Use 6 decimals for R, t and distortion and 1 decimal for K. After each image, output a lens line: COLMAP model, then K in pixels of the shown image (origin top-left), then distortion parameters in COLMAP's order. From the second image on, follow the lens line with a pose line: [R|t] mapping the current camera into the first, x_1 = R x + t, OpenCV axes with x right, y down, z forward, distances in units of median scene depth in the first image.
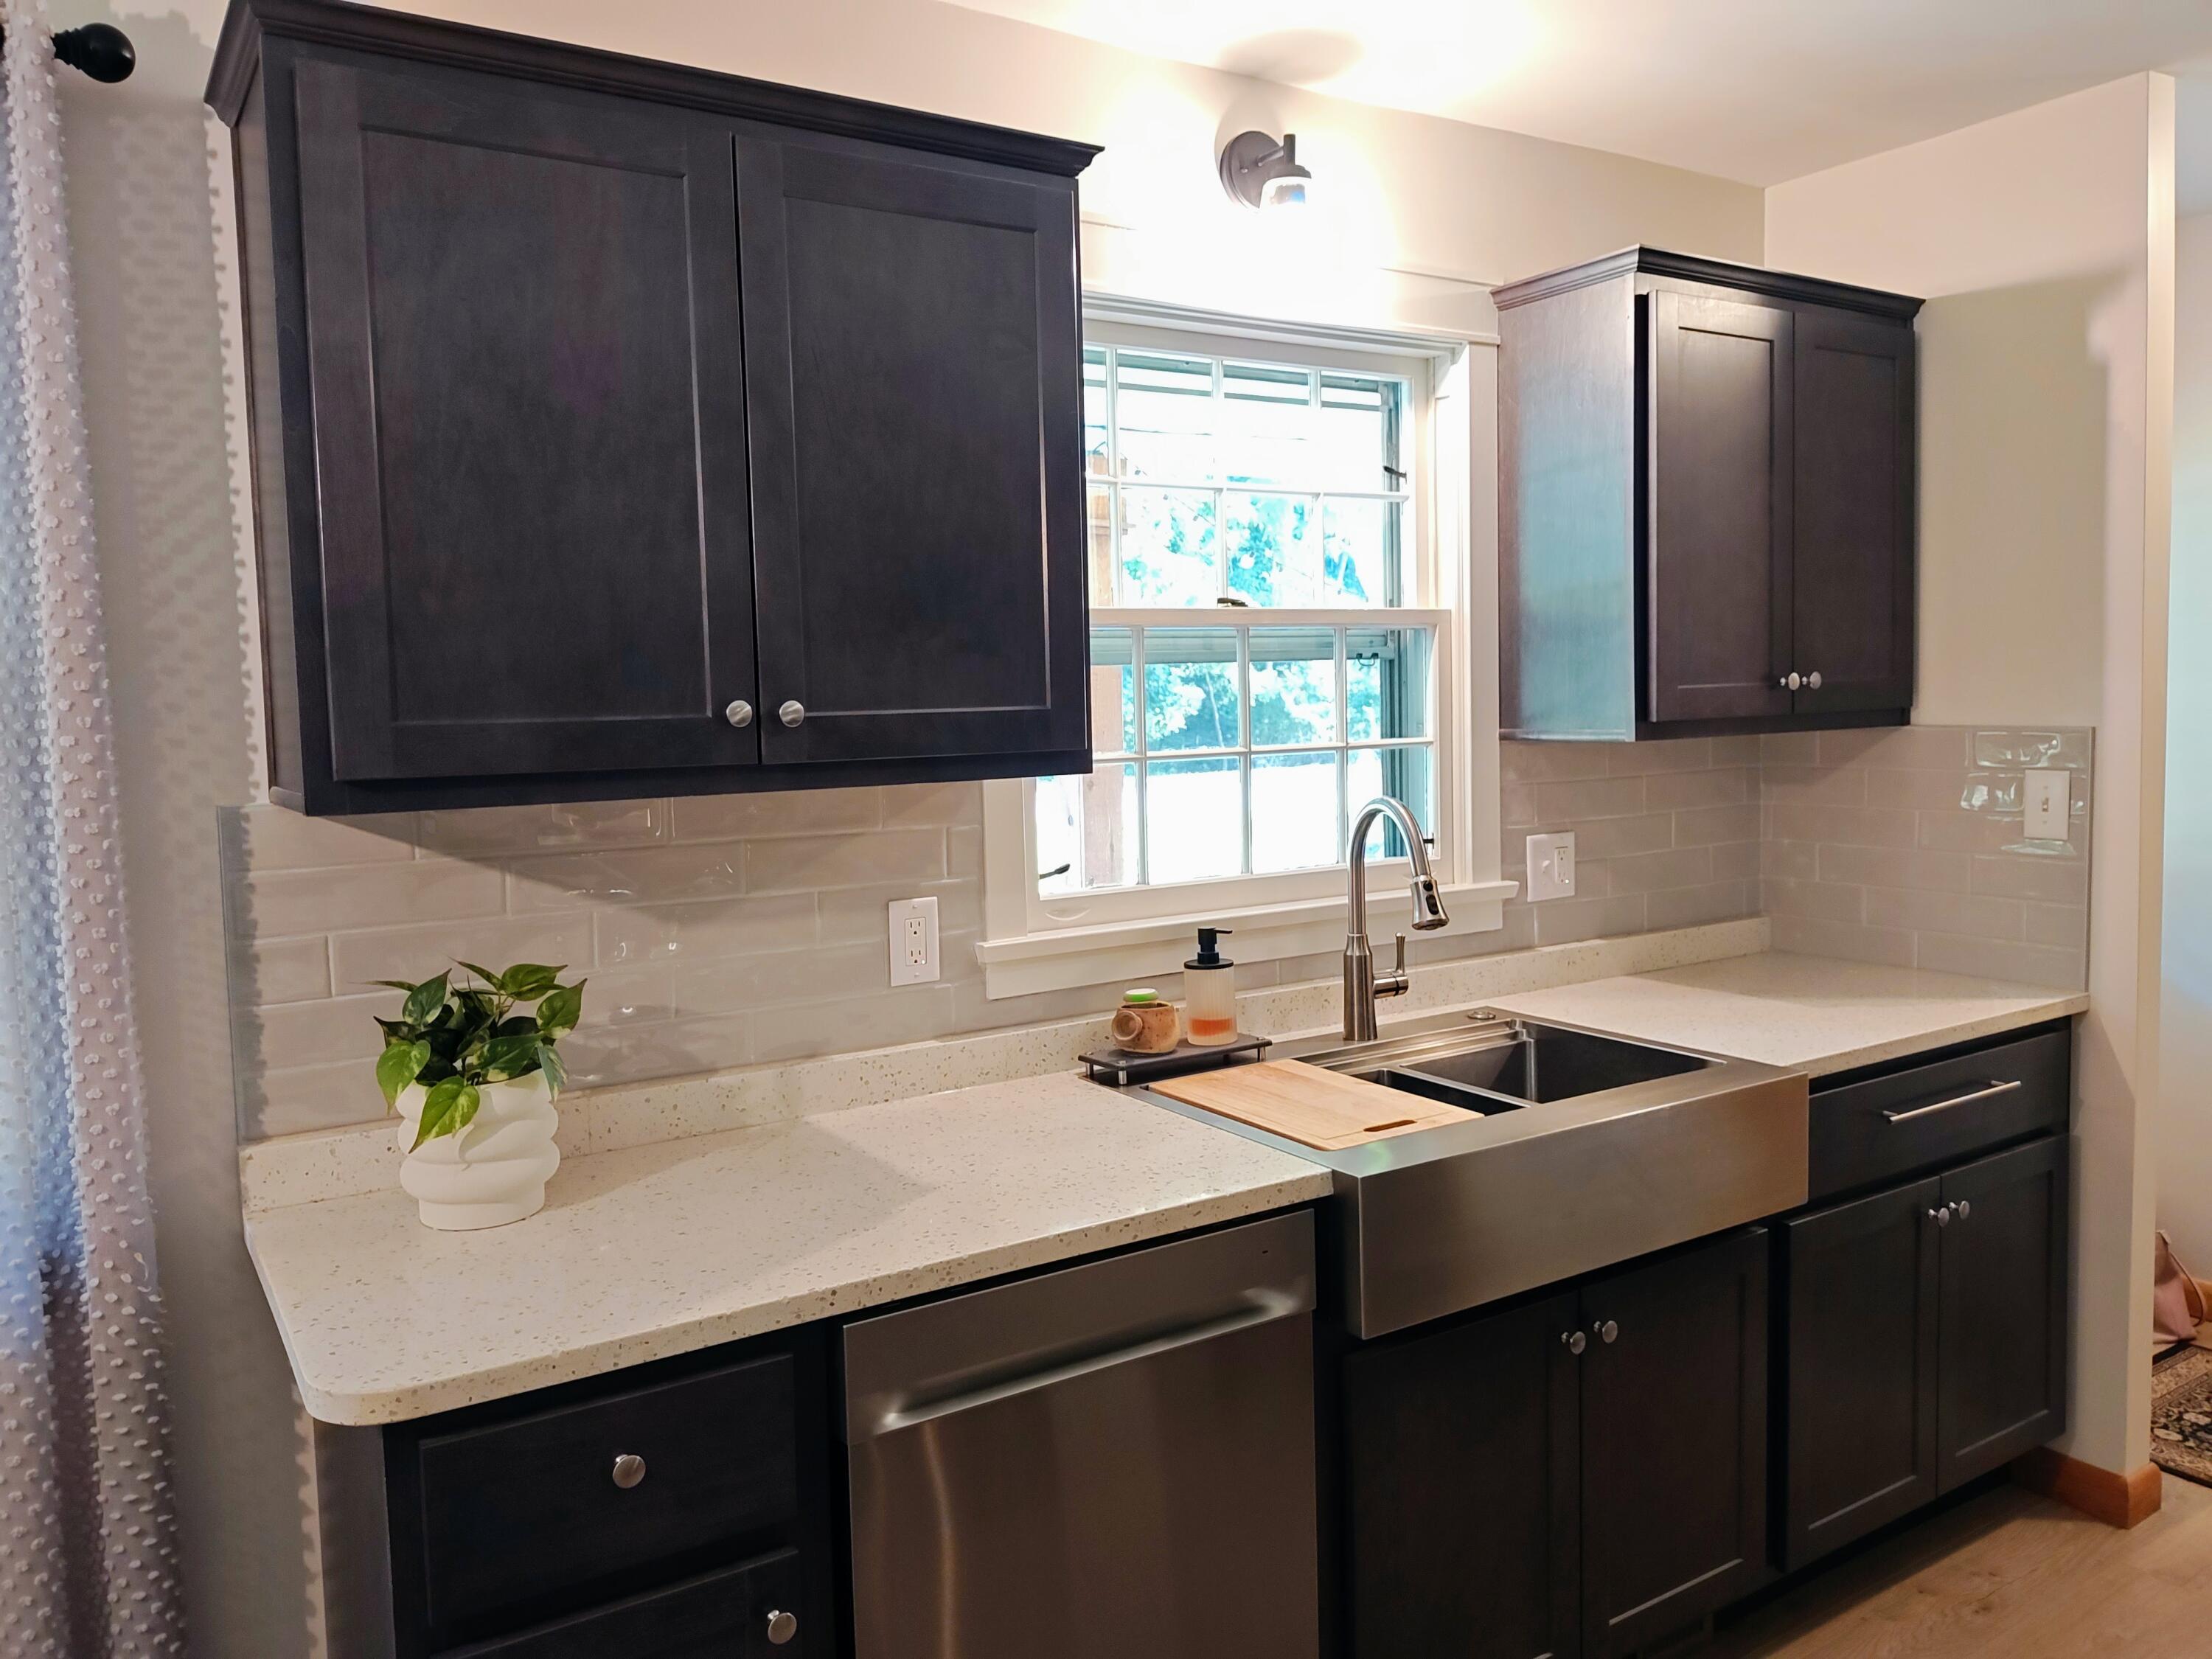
lens RADIAL K [[1631.5, 0, 1086.1], [0, 1631.5, 790.2], [0, 0, 1]] dist [0.044197, -0.053012]
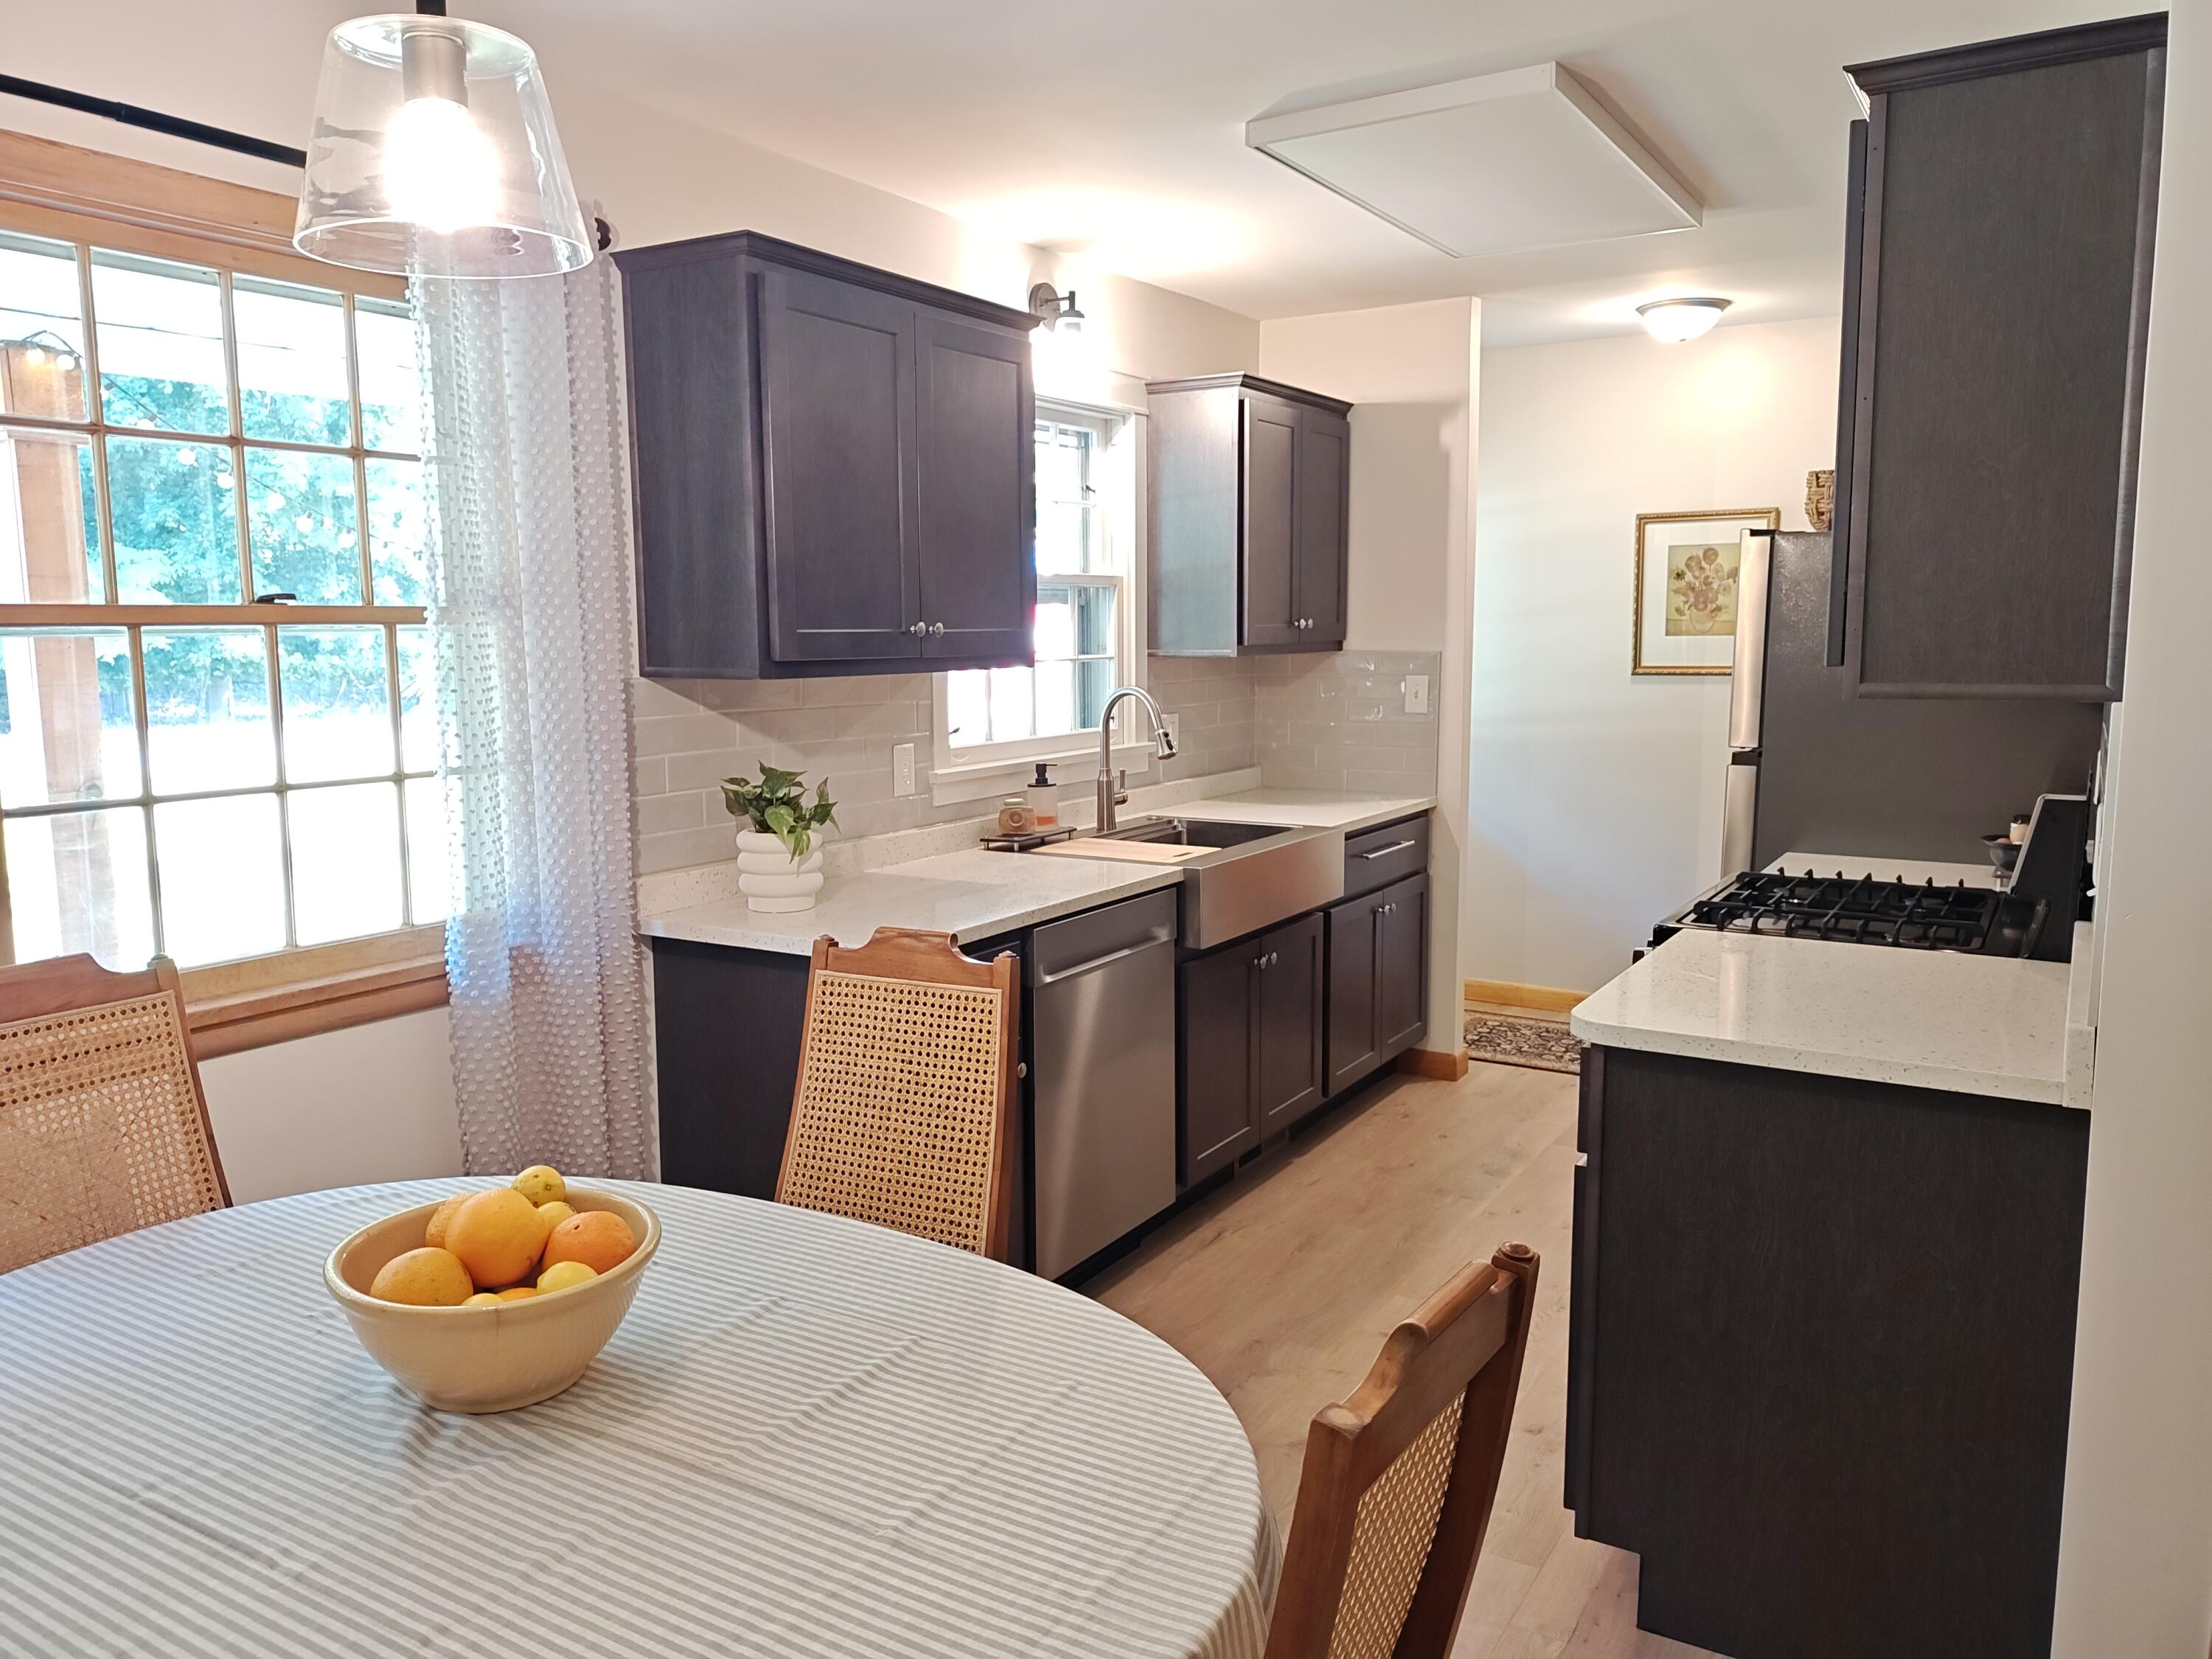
lens RADIAL K [[1631.5, 0, 1094.2], [0, 1631.5, 823.0], [0, 0, 1]] dist [0.044197, -0.053012]
pose [[0.899239, -0.037270, 0.435866, -0.583638], [0.013669, 0.998272, 0.057159, 0.047296], [-0.437243, -0.045442, 0.898195, -0.520874]]
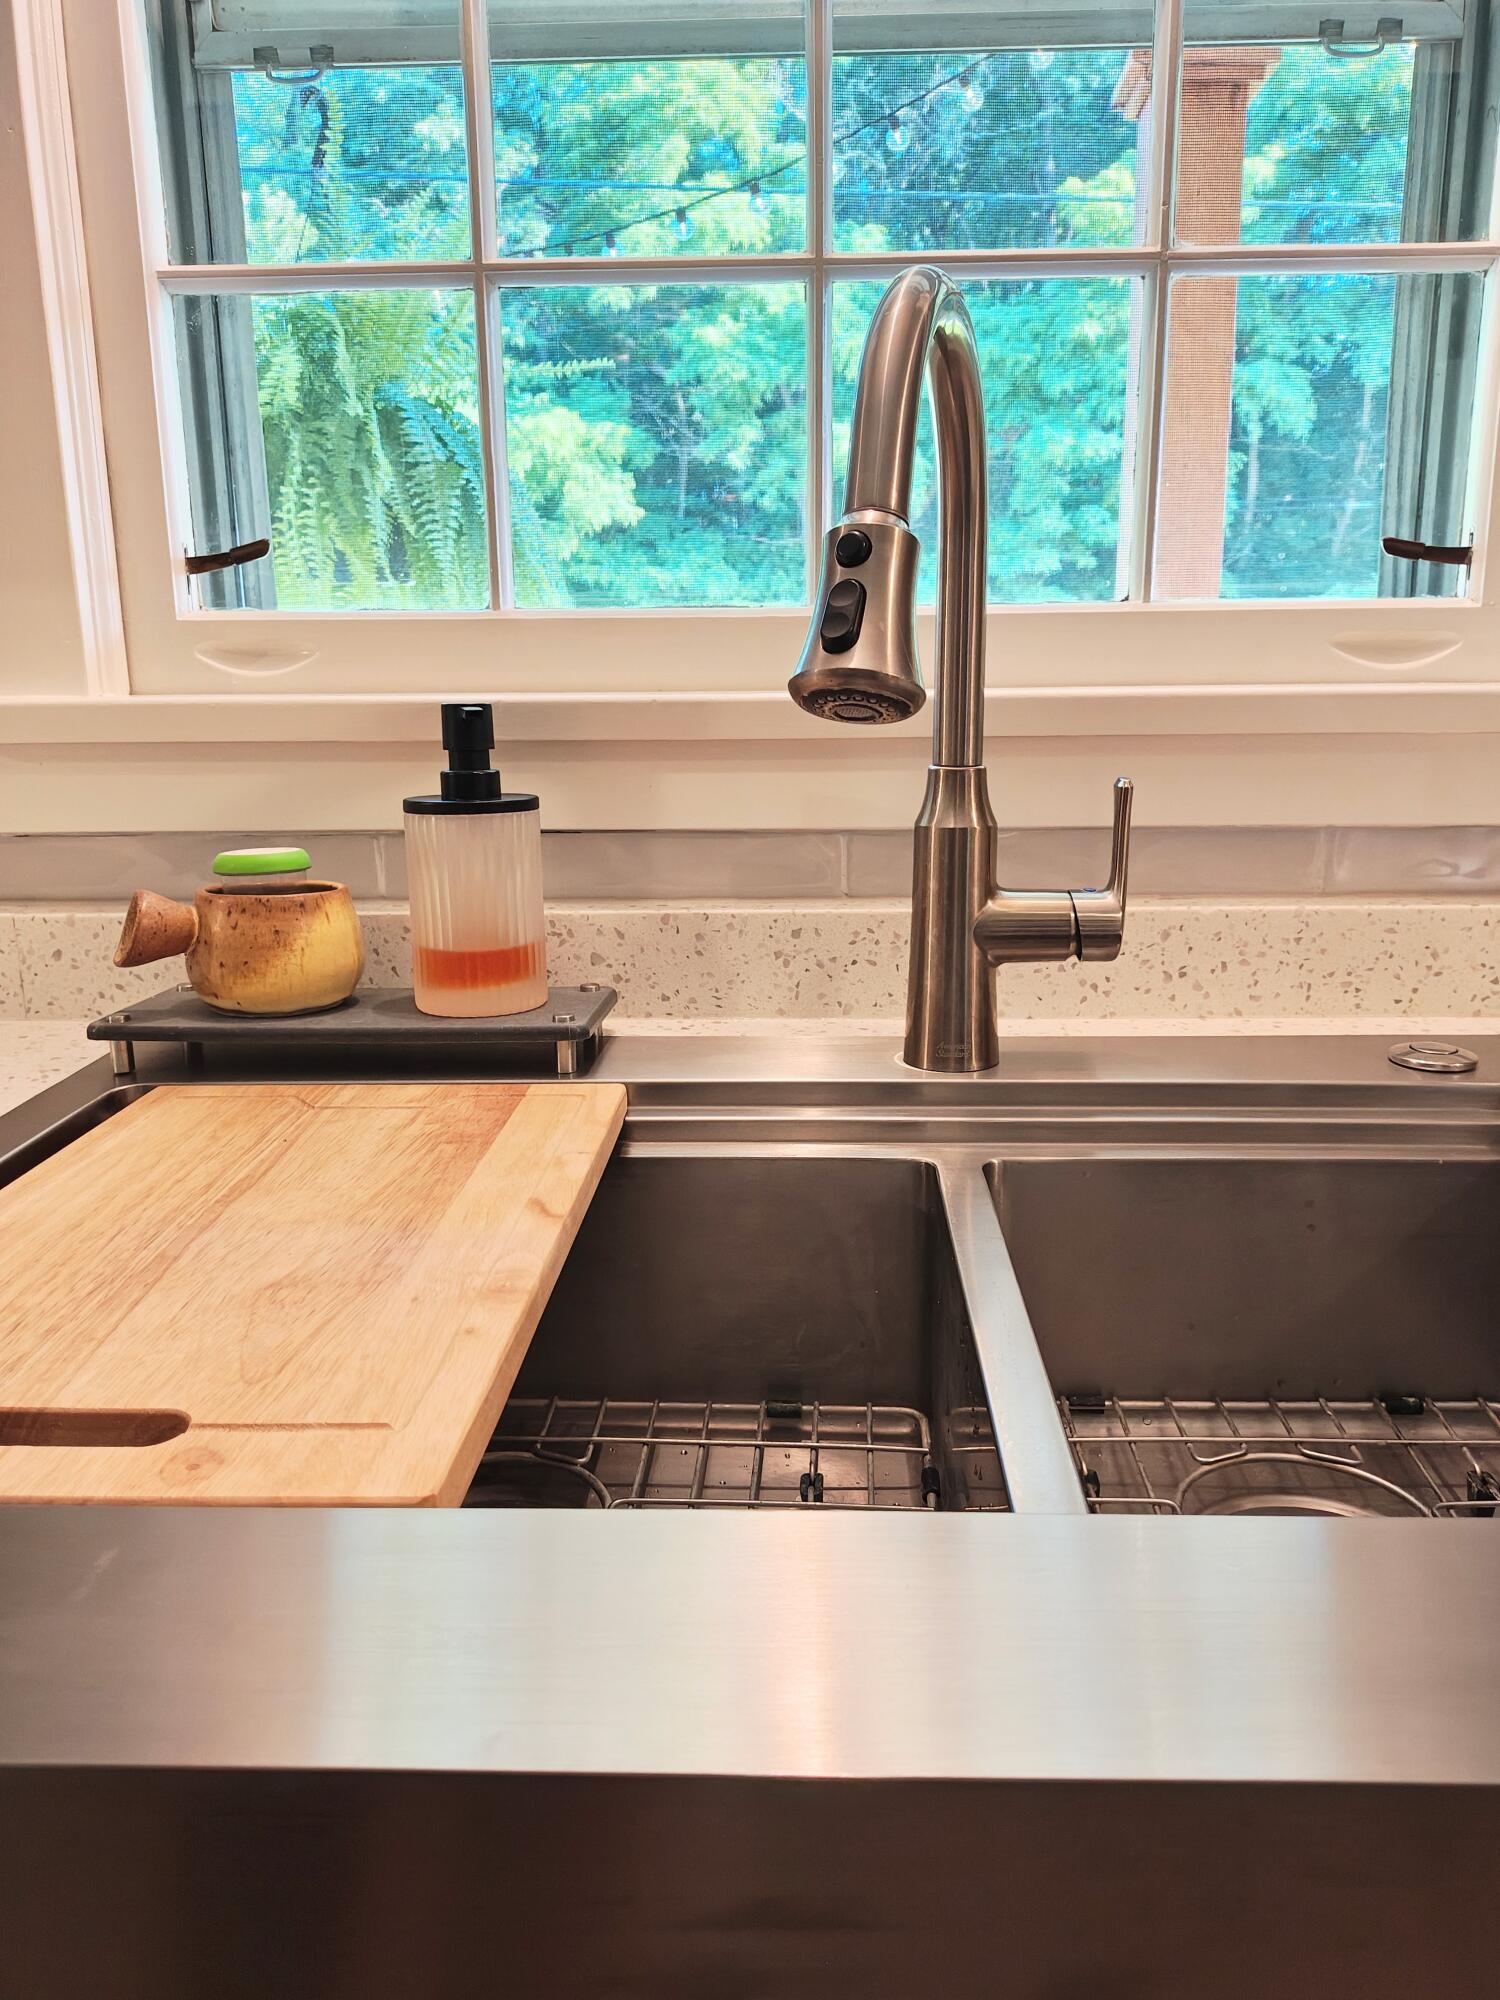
lens RADIAL K [[1475.1, 0, 750.8], [0, 1475.1, 1001.2], [0, 0, 1]] dist [0.044197, -0.053012]
pose [[0.814547, 0.144876, -0.561716, 0.312259], [-0.036256, 0.979133, 0.199959, 0.074575], [0.578964, -0.142510, 0.802802, 0.713716]]
